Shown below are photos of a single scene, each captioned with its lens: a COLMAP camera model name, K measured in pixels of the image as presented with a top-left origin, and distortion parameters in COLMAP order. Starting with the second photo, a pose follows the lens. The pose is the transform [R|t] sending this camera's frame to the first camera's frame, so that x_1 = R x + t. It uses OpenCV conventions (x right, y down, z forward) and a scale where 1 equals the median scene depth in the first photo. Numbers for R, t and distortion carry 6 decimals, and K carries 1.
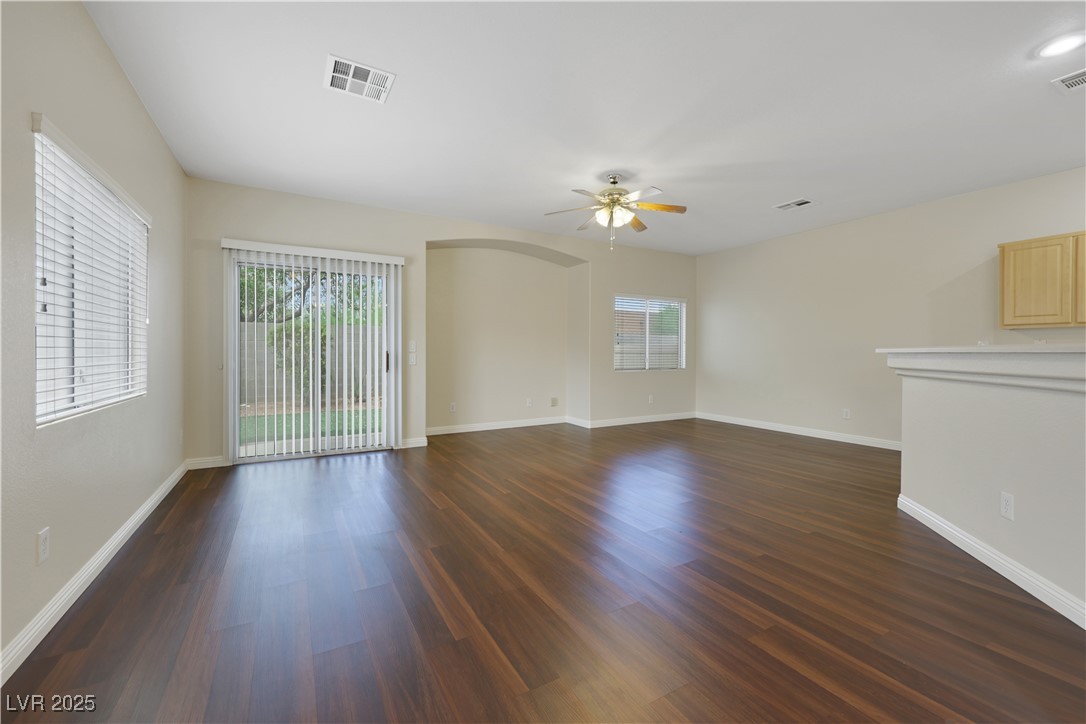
lens RADIAL K [[448.5, 0, 538.6], [0, 448.5, 357.5], [0, 0, 1]] dist [0.004595, -0.000096]
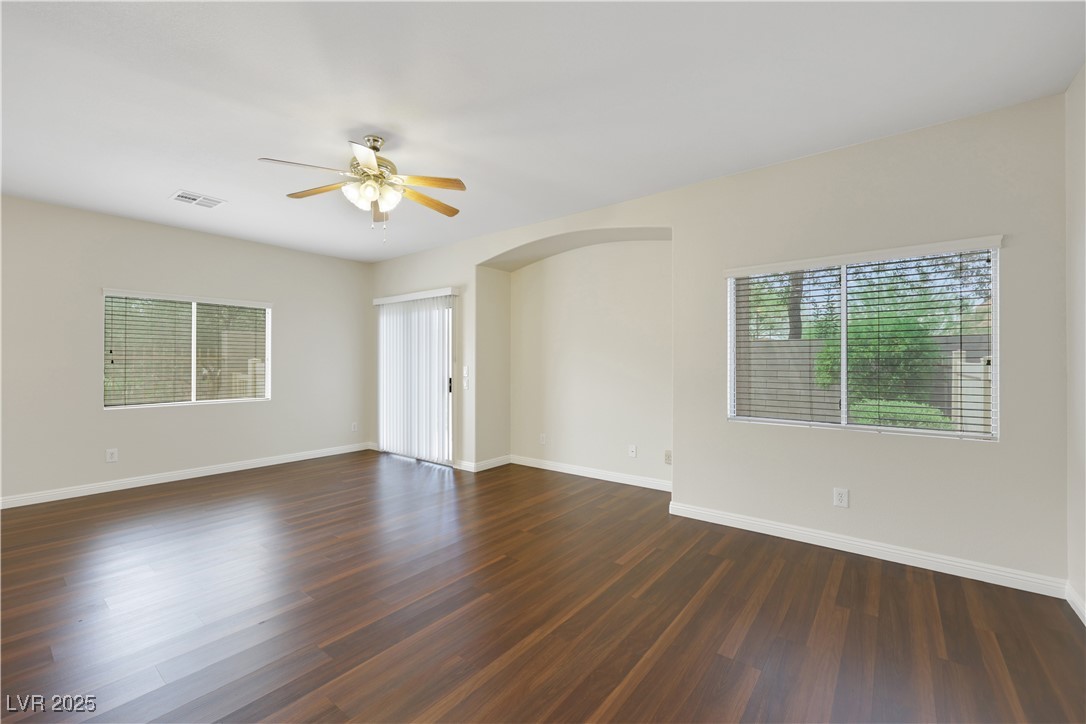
lens RADIAL K [[448.5, 0, 536.2], [0, 448.5, 364.1], [0, 0, 1]] dist [0.004595, -0.000096]
pose [[0.359399, 0.001800, -0.933182, 0.758905], [-0.007507, 0.999971, -0.000962, -0.042496], [0.933154, 0.007351, 0.359402, 0.813922]]
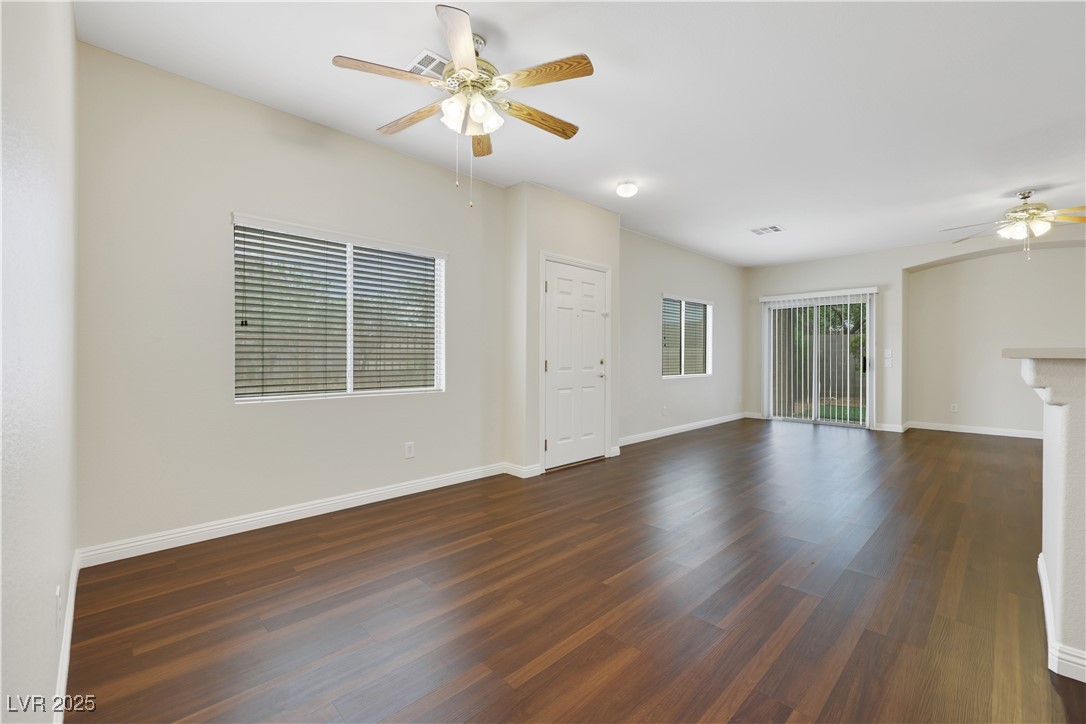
lens RADIAL K [[448.5, 0, 540.9], [0, 448.5, 360.7], [0, 0, 1]] dist [0.004595, -0.000096]
pose [[0.247204, 0.006427, -0.968942, 0.757301], [-0.008185, 0.999956, 0.004545, -0.000339], [0.968929, 0.006807, 0.247246, -0.303050]]
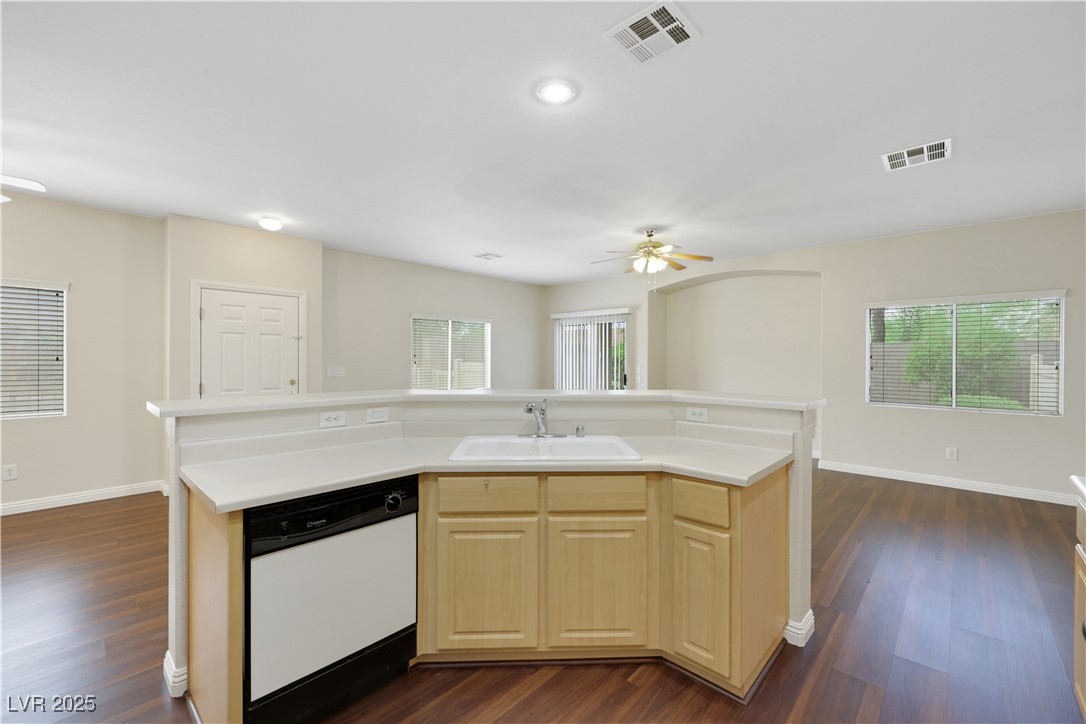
lens RADIAL K [[448.5, 0, 537.3], [0, 448.5, 363.6], [0, 0, 1]] dist [0.004595, -0.000096]
pose [[0.280931, 0.009856, -0.959677, 0.995083], [-0.010491, 0.999919, 0.007198, -0.051544], [0.959671, 0.008046, 0.281012, 0.325750]]
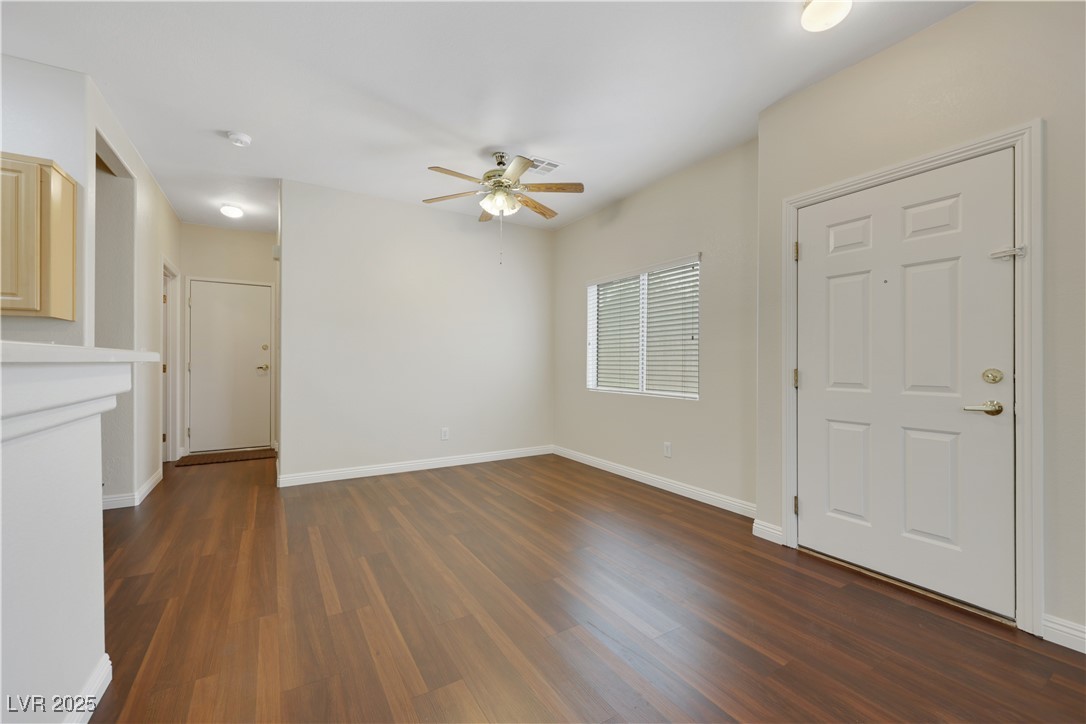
lens RADIAL K [[448.5, 0, 542.0], [0, 448.5, 360.1], [0, 0, 1]] dist [0.004595, -0.000096]
pose [[-0.999670, -0.004088, -0.025376, 0.237734], [-0.004087, 0.999992, -0.000114, -0.006963], [0.025376, -0.000010, -0.999678, 0.460460]]
